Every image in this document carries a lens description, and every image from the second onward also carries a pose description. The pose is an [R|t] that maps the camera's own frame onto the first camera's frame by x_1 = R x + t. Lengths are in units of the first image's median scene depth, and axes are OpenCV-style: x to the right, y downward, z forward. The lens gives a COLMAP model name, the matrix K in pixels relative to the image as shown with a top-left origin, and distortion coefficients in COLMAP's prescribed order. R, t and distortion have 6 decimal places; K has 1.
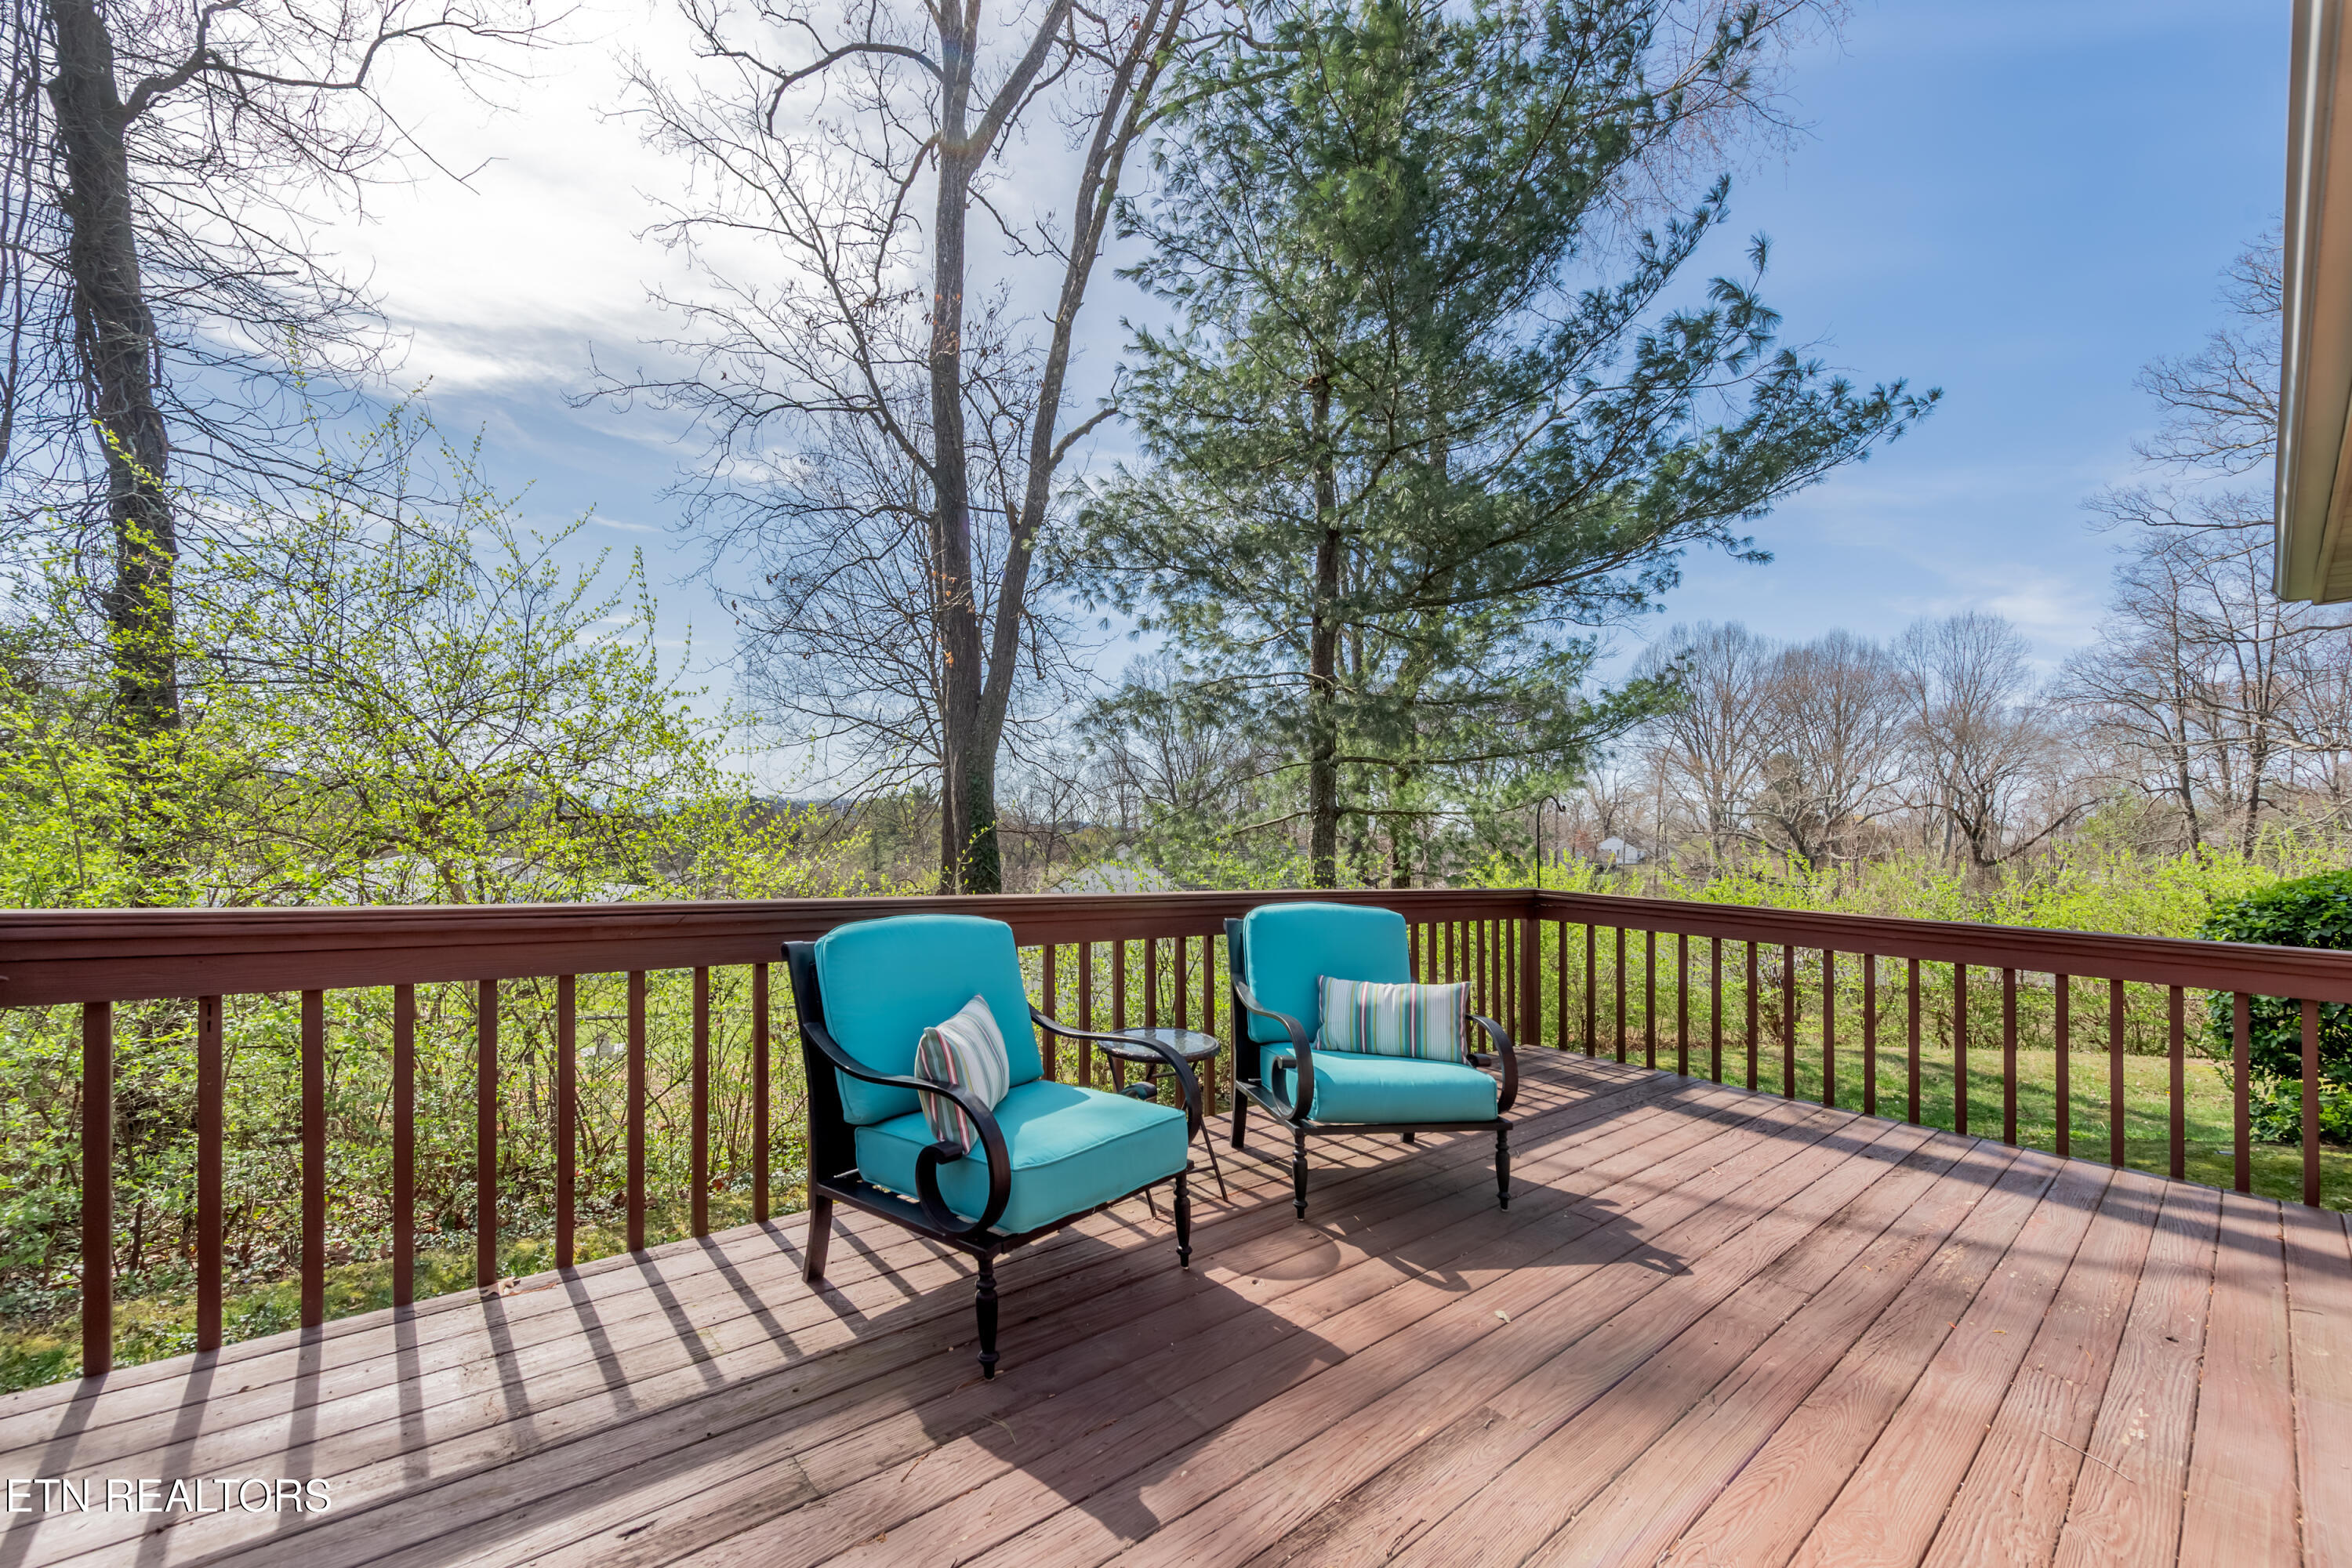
lens RADIAL K [[927.7, 0, 1165.0], [0, 927.7, 825.8], [0, 0, 1]] dist [-0.000466, -0.003995]
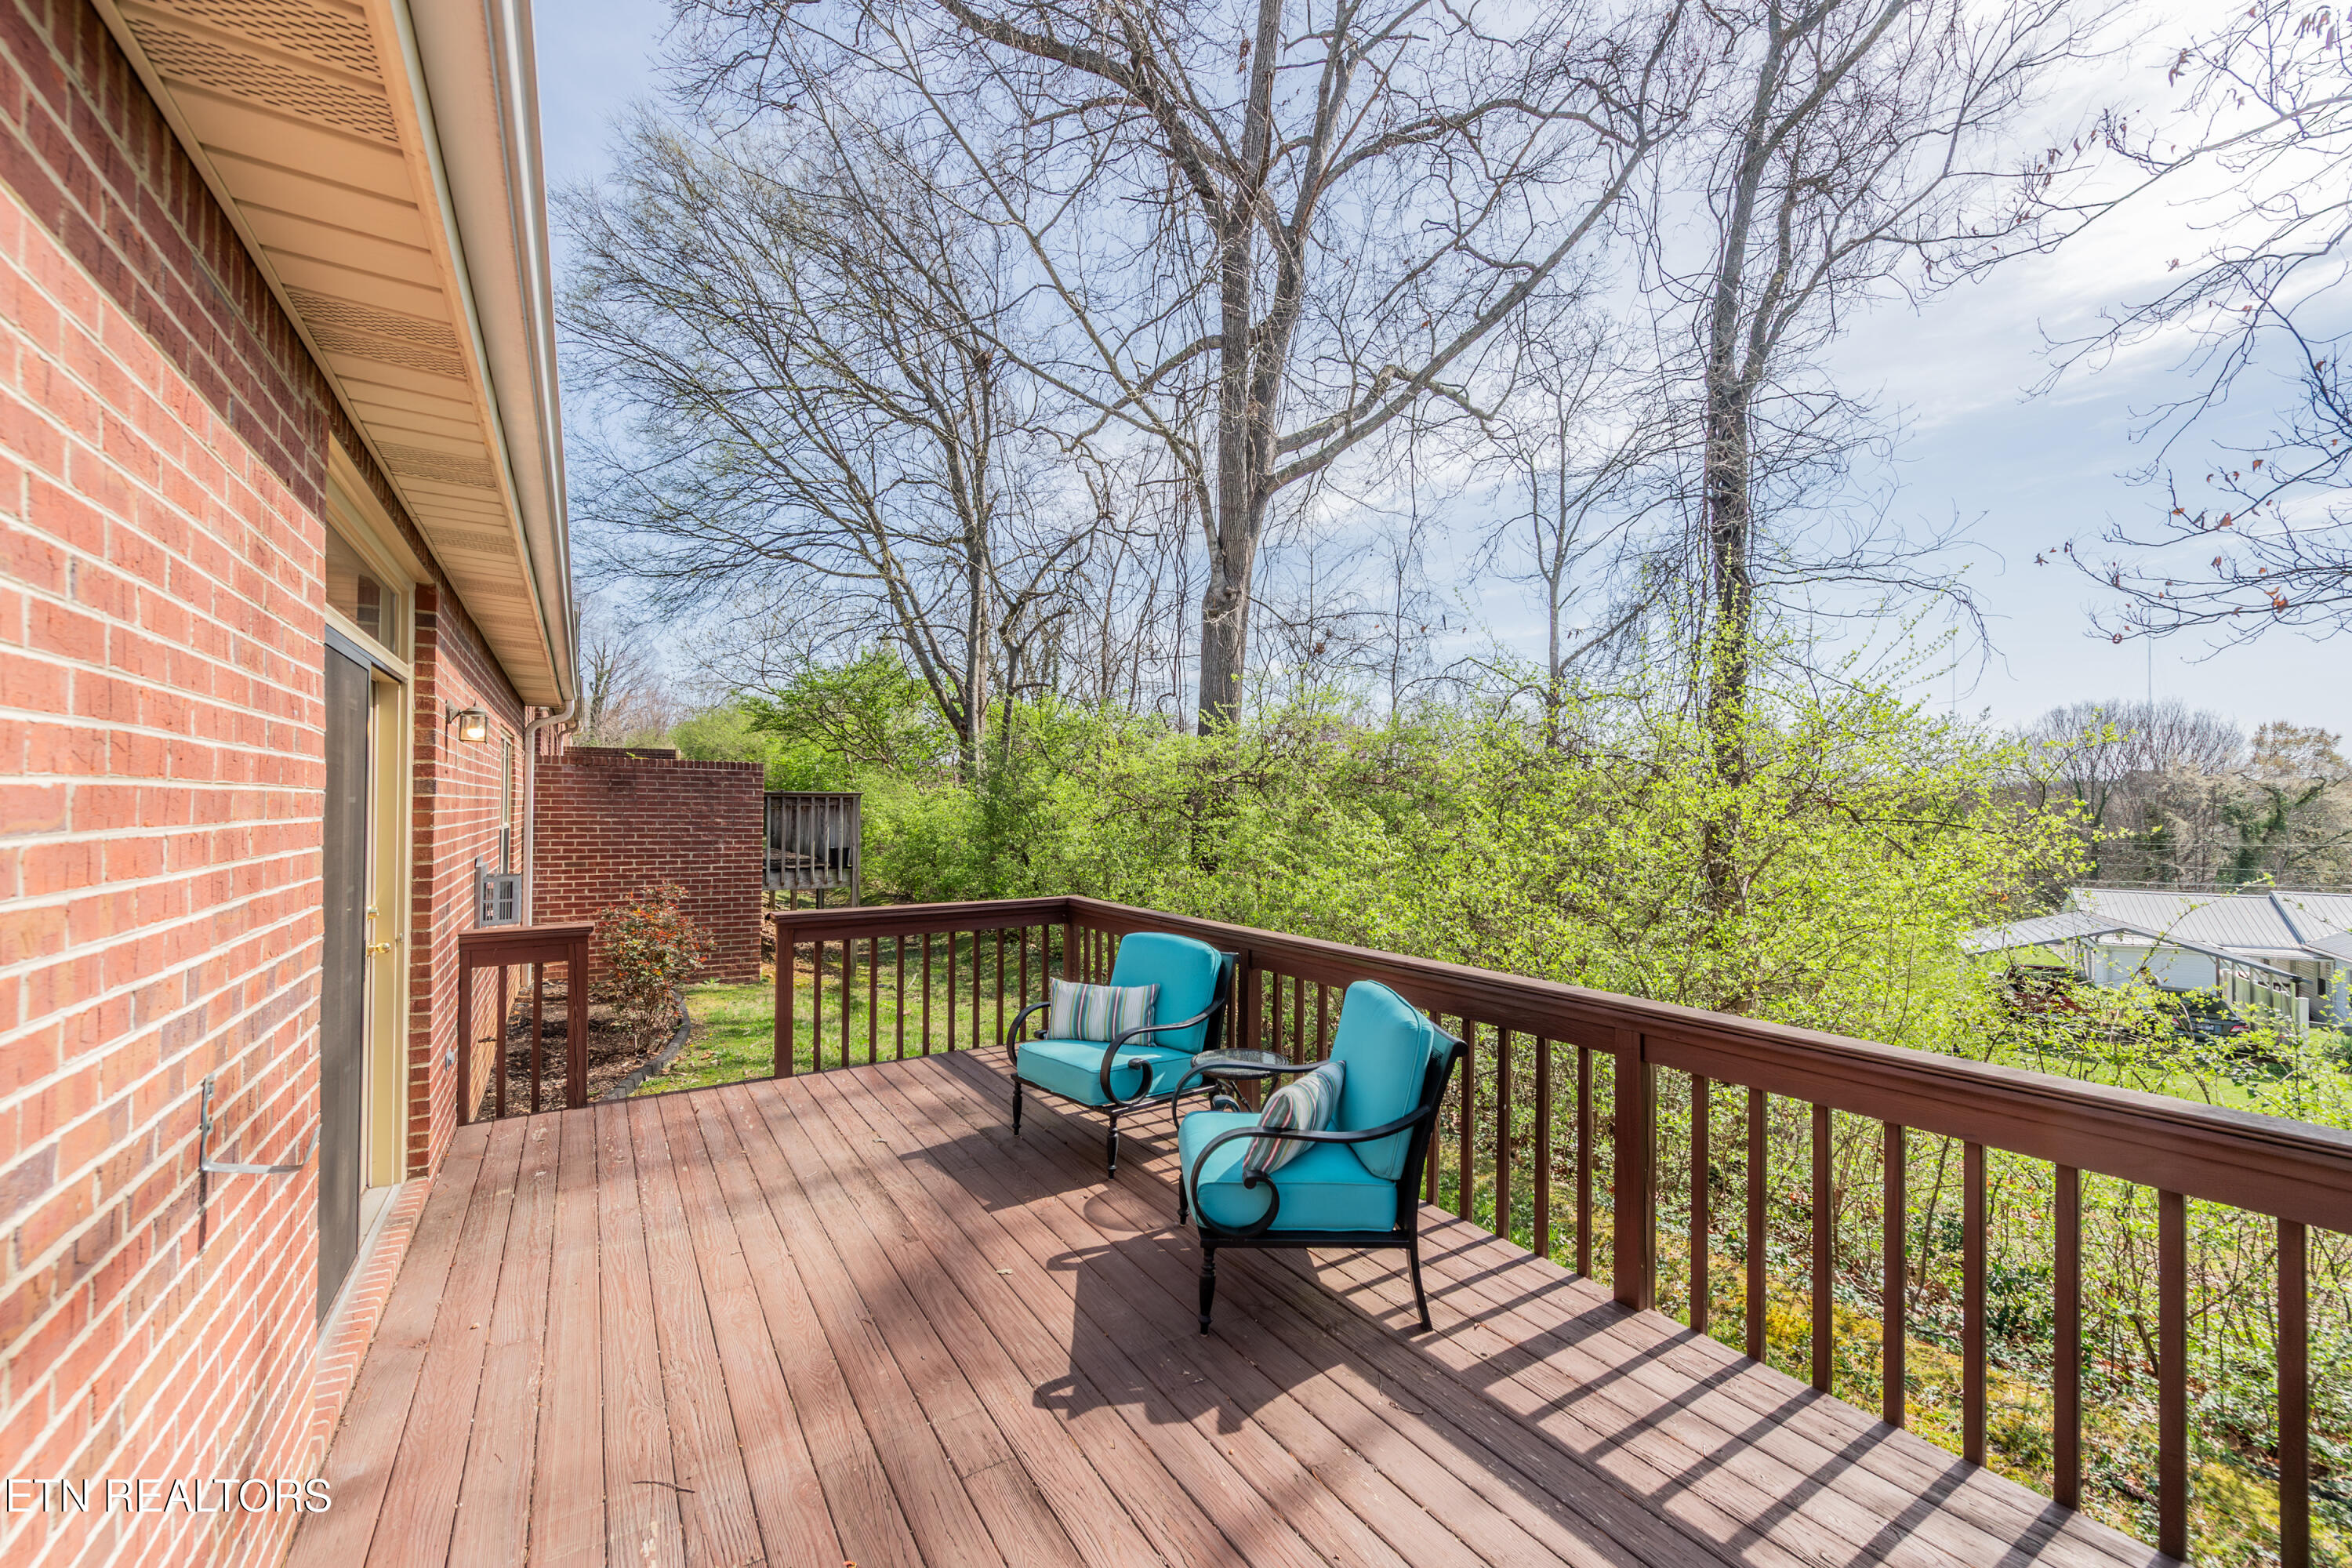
lens RADIAL K [[927.7, 0, 1165.0], [0, 927.7, 825.8], [0, 0, 1]] dist [-0.000466, -0.003995]
pose [[-0.140606, -0.014291, -0.989962, 1.542681], [-0.004848, 0.999894, -0.013746, -0.084223], [0.990054, 0.002867, -0.140661, 1.316797]]
